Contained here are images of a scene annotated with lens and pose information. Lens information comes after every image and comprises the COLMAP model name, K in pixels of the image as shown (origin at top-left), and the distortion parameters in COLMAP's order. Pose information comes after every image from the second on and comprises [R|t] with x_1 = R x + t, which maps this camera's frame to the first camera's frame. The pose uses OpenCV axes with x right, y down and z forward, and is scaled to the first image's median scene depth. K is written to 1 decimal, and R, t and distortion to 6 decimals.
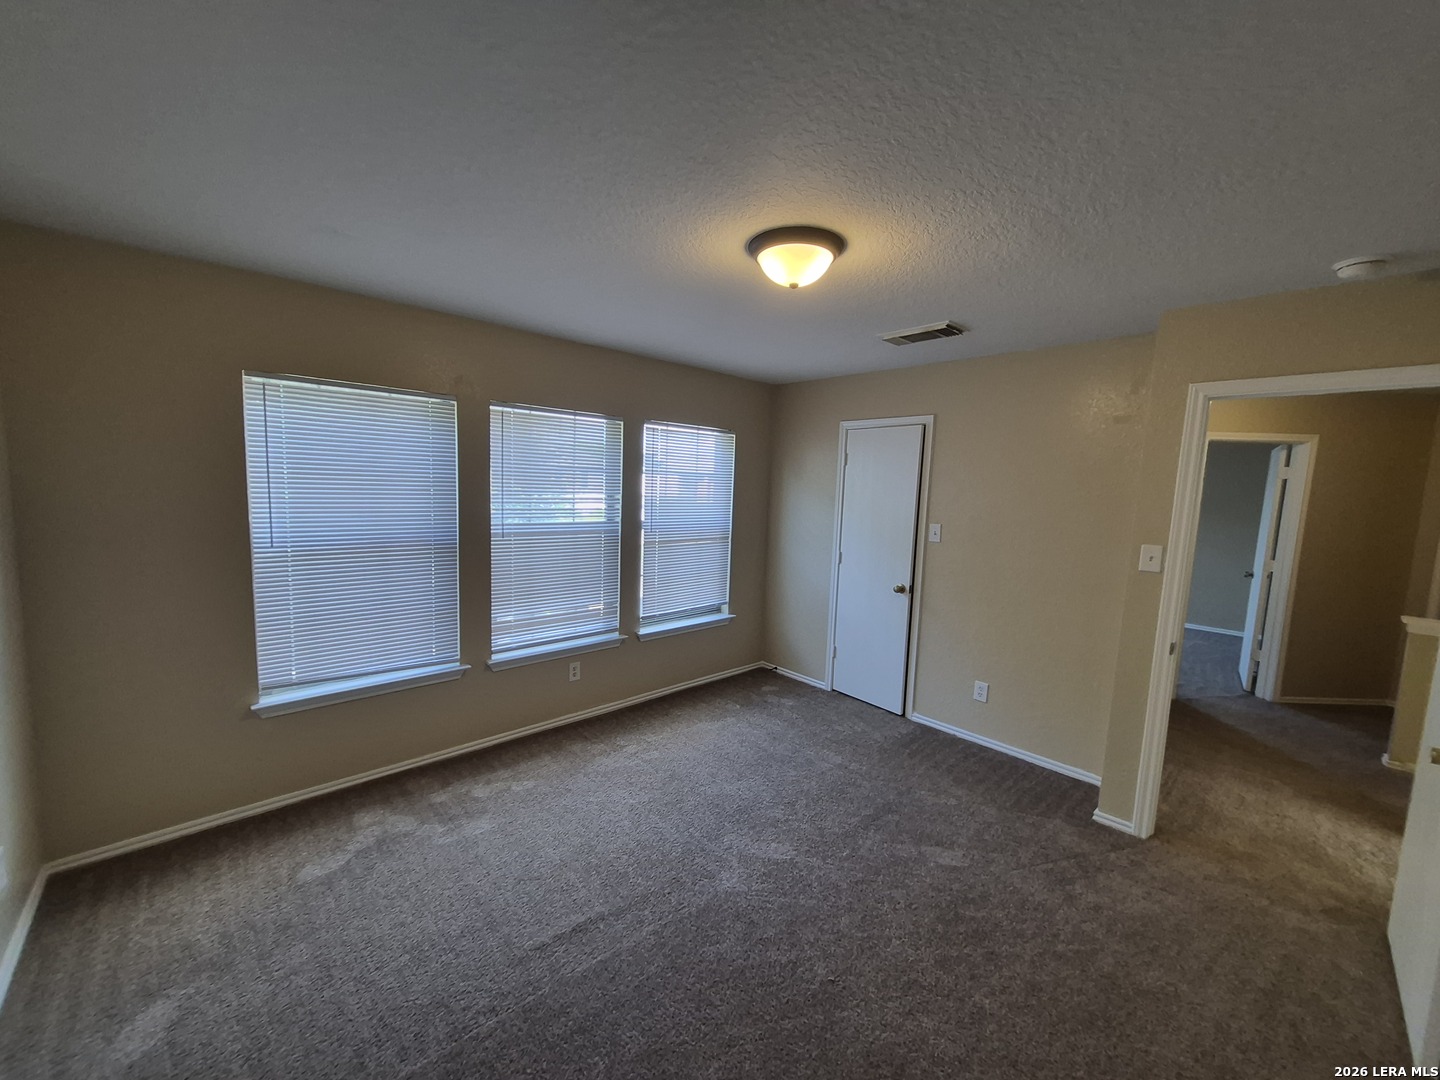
lens RADIAL K [[563.3, 0, 709.9], [0, 563.3, 541.9], [0, 0, 1]] dist [0.008114, -0.004151]
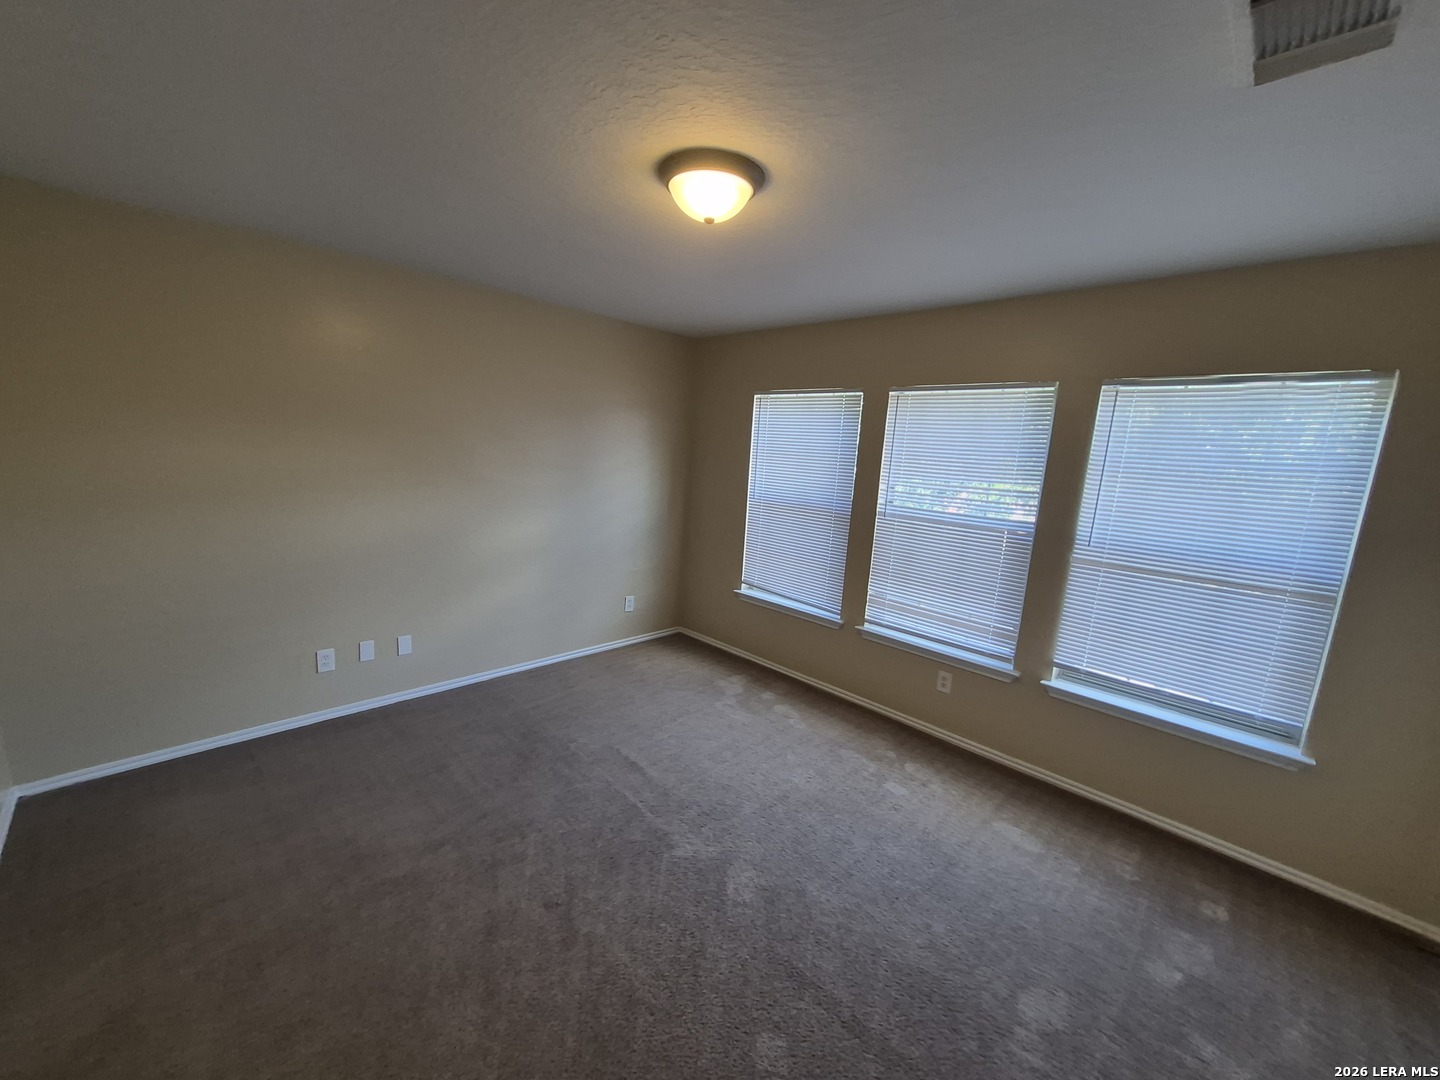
lens RADIAL K [[563.3, 0, 709.9], [0, 563.3, 541.9], [0, 0, 1]] dist [0.008114, -0.004151]
pose [[0.038021, 0.134279, -0.990214, 0.642123], [-0.162894, 0.978509, 0.126437, -0.039864], [0.985911, 0.156492, 0.059078, 0.597874]]
